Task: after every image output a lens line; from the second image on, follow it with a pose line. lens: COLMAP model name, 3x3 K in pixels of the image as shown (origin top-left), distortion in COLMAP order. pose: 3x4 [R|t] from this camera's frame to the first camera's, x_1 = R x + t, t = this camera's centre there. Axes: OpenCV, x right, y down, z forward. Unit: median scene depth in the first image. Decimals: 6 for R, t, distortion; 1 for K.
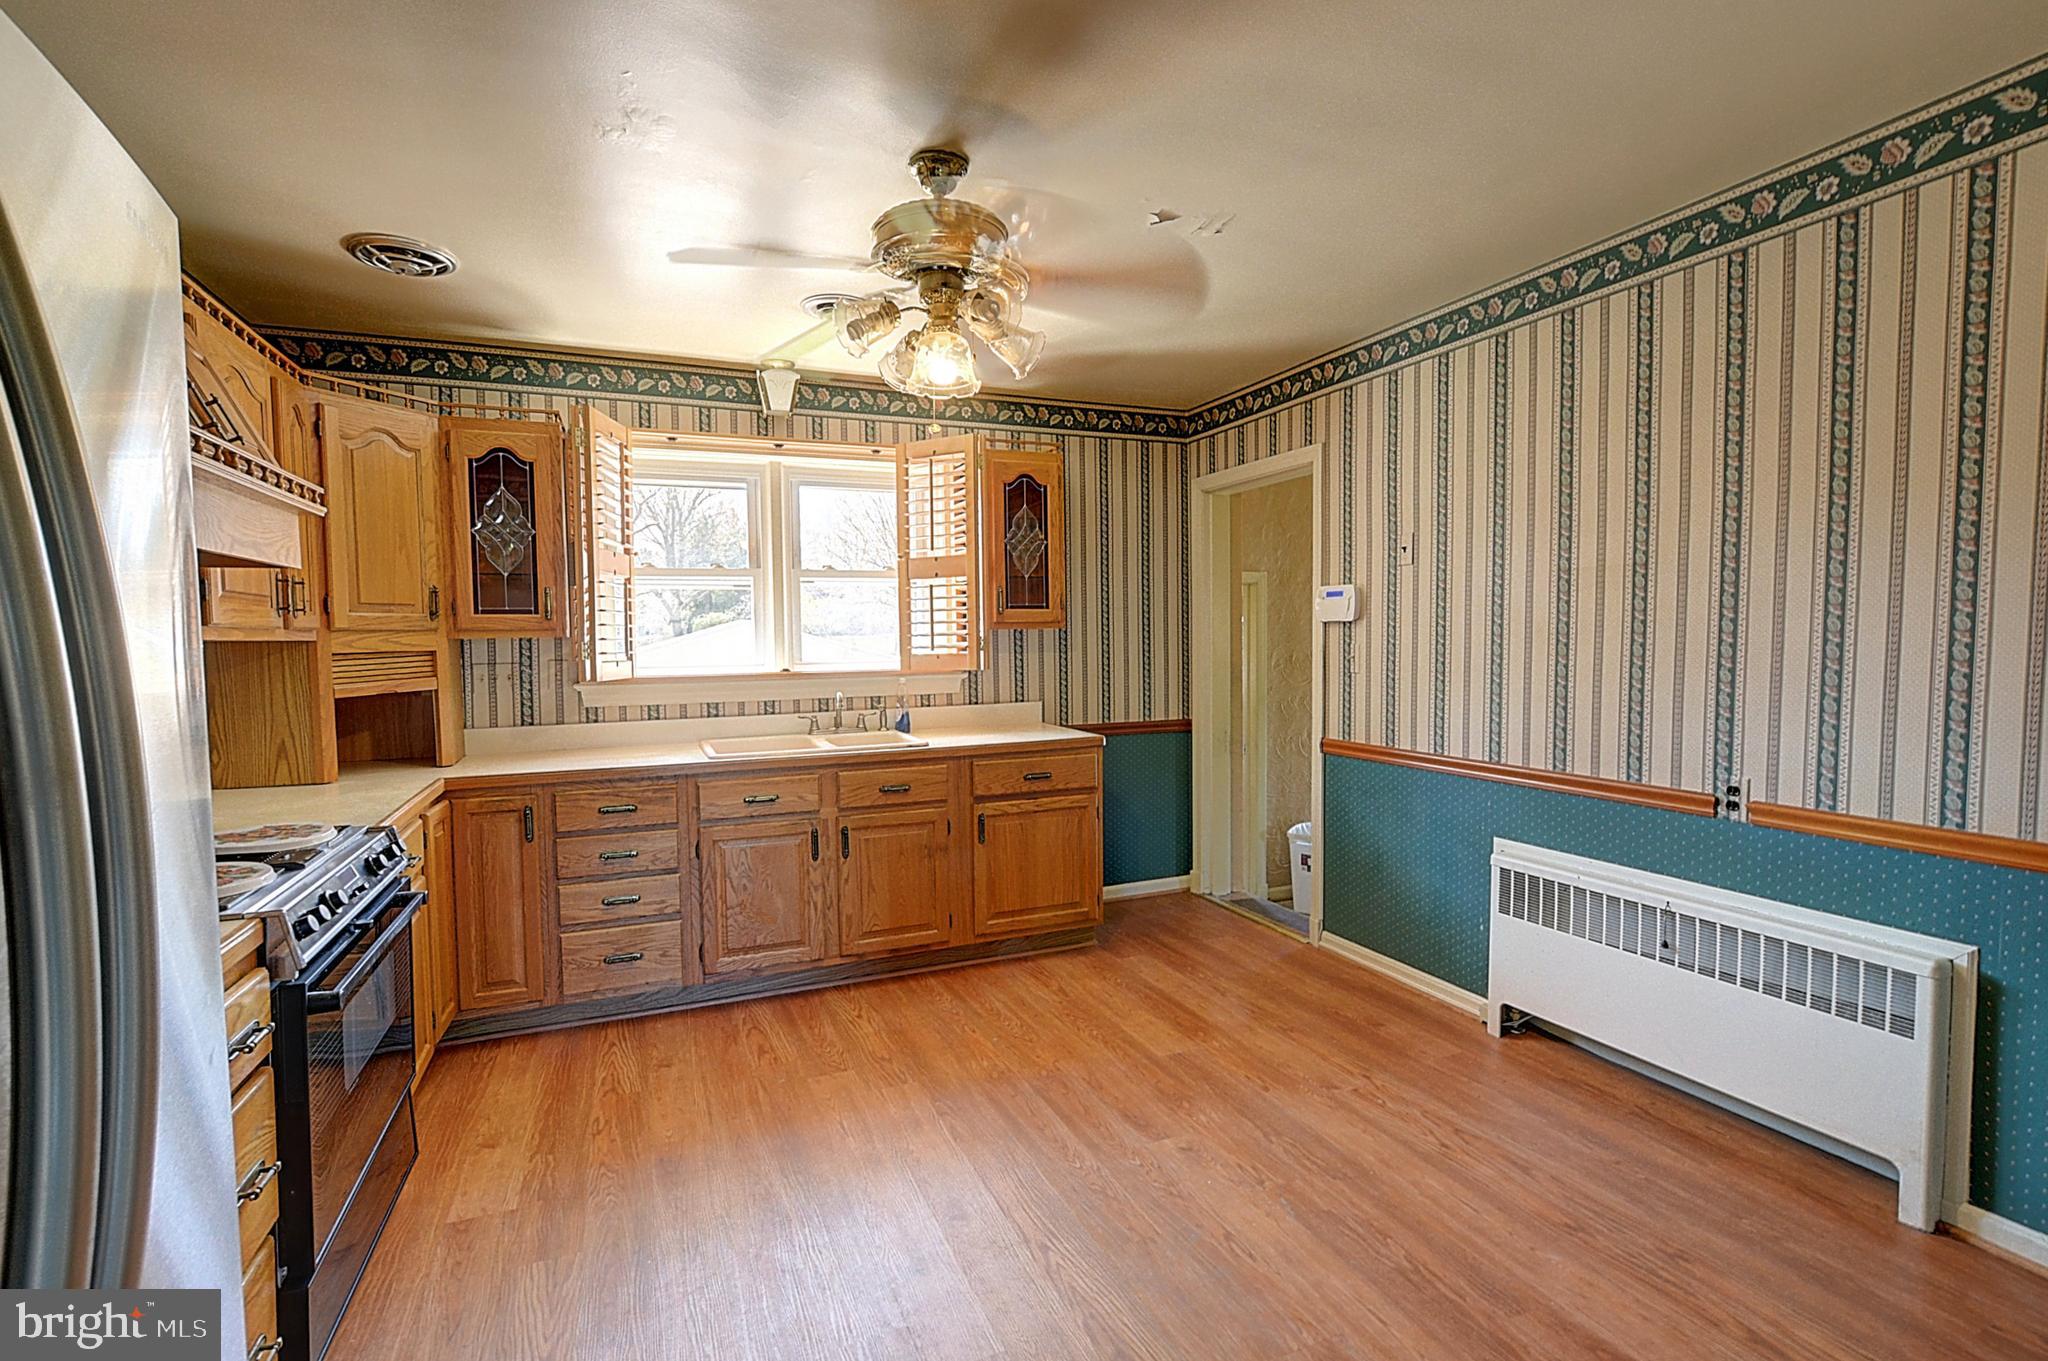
lens RADIAL K [[911.4, 0, 1021.1], [0, 911.4, 679.2], [0, 0, 1]] dist [-0.004506, 0.000839]
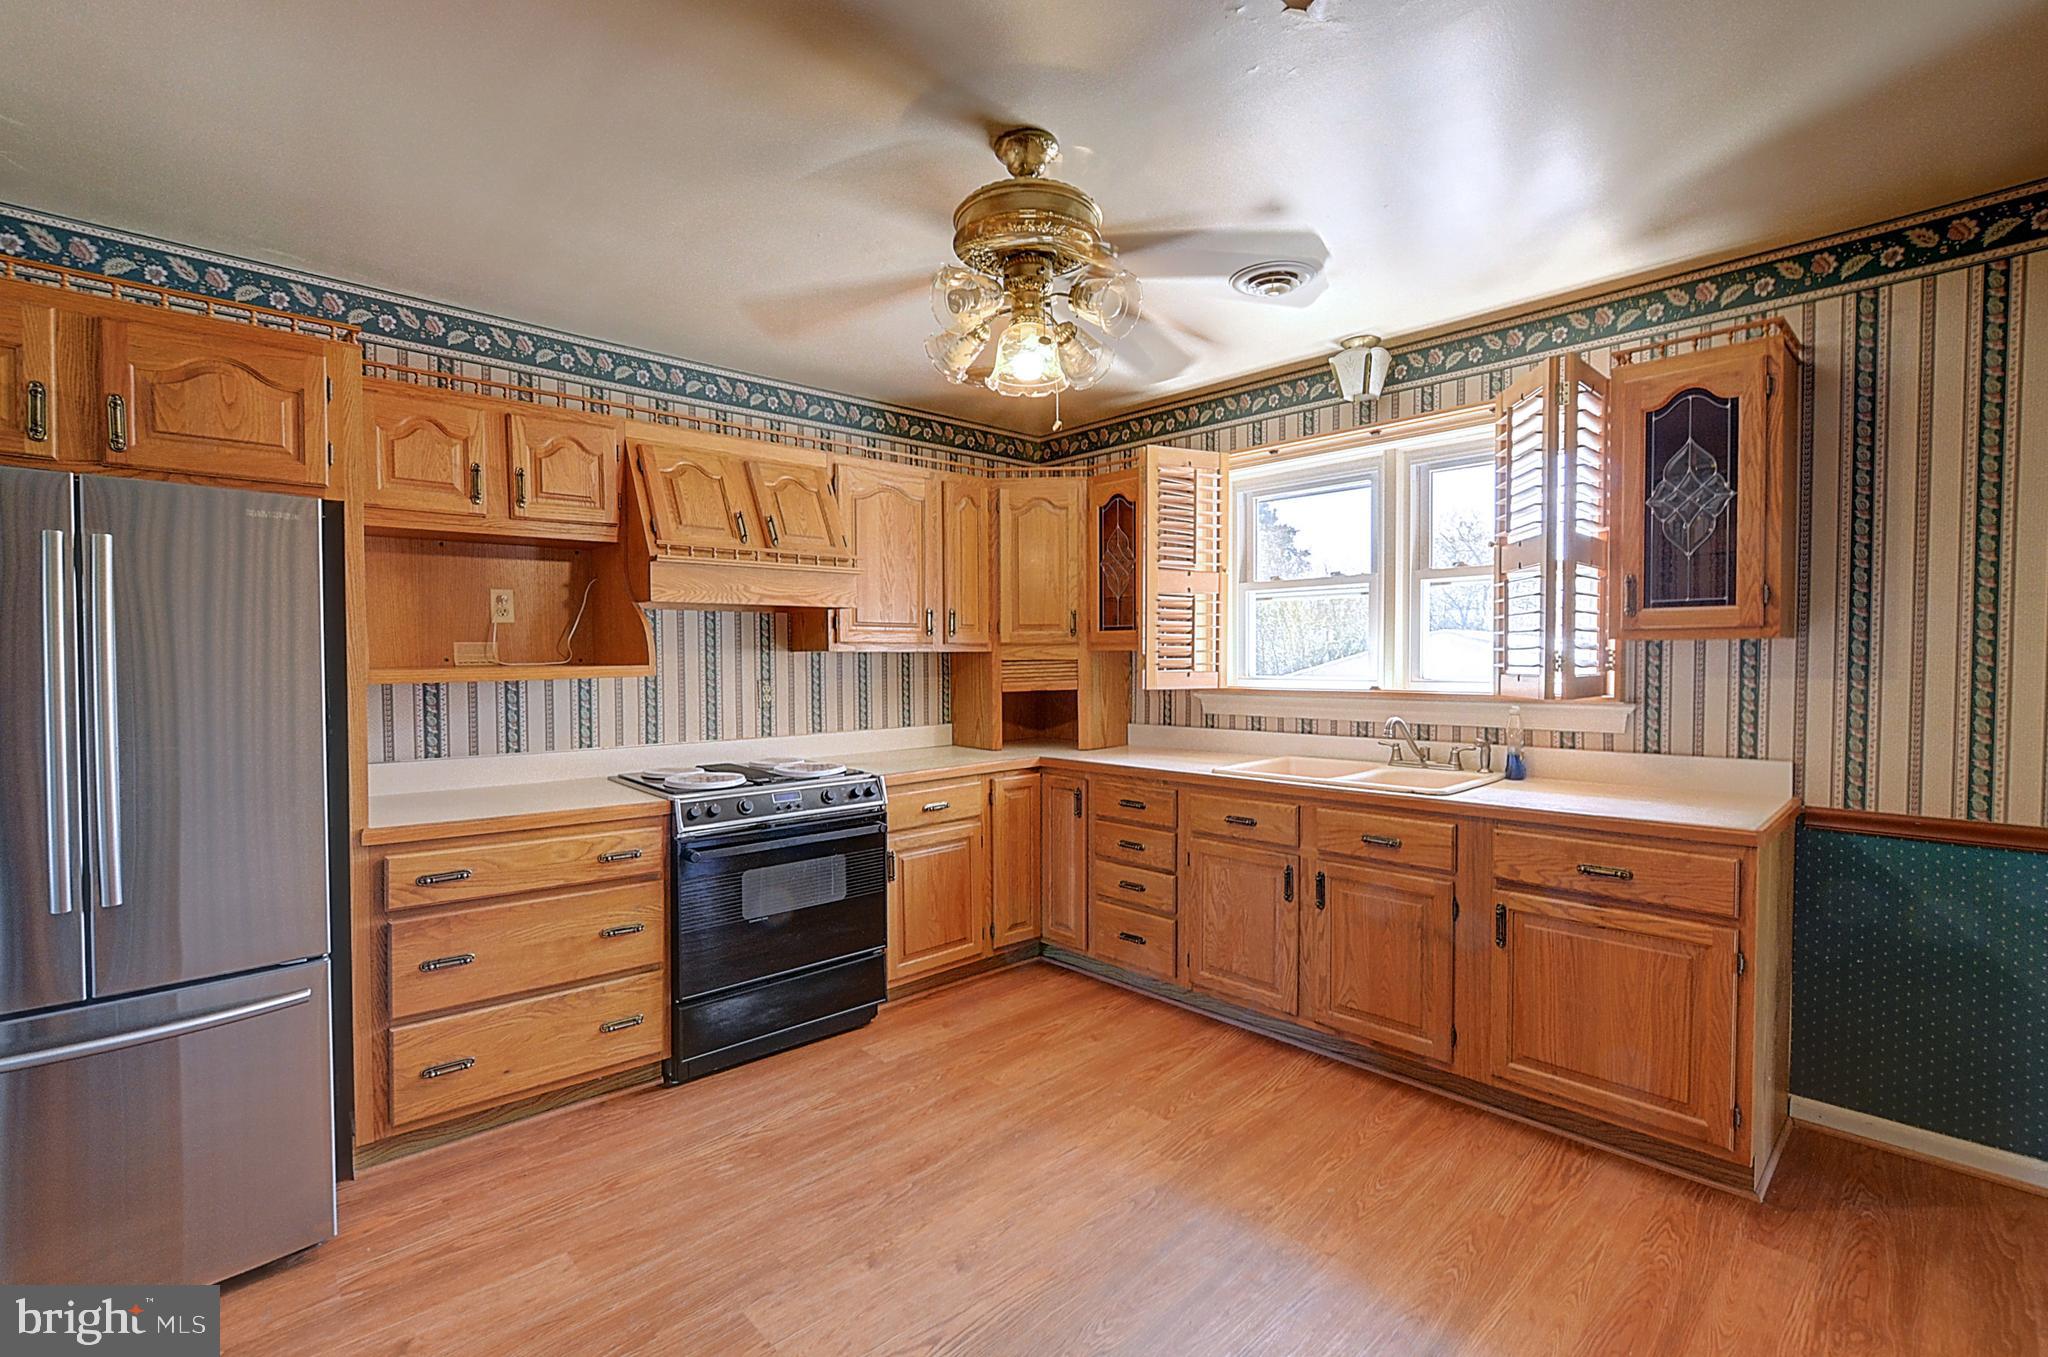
lens RADIAL K [[911.4, 0, 1025.7], [0, 911.4, 680.4], [0, 0, 1]] dist [-0.004506, 0.000839]
pose [[0.356783, 0.036046, -0.933492, 0.476309], [-0.043242, 0.998821, 0.022042, -0.024039], [0.933186, 0.032502, 0.357921, 0.407970]]
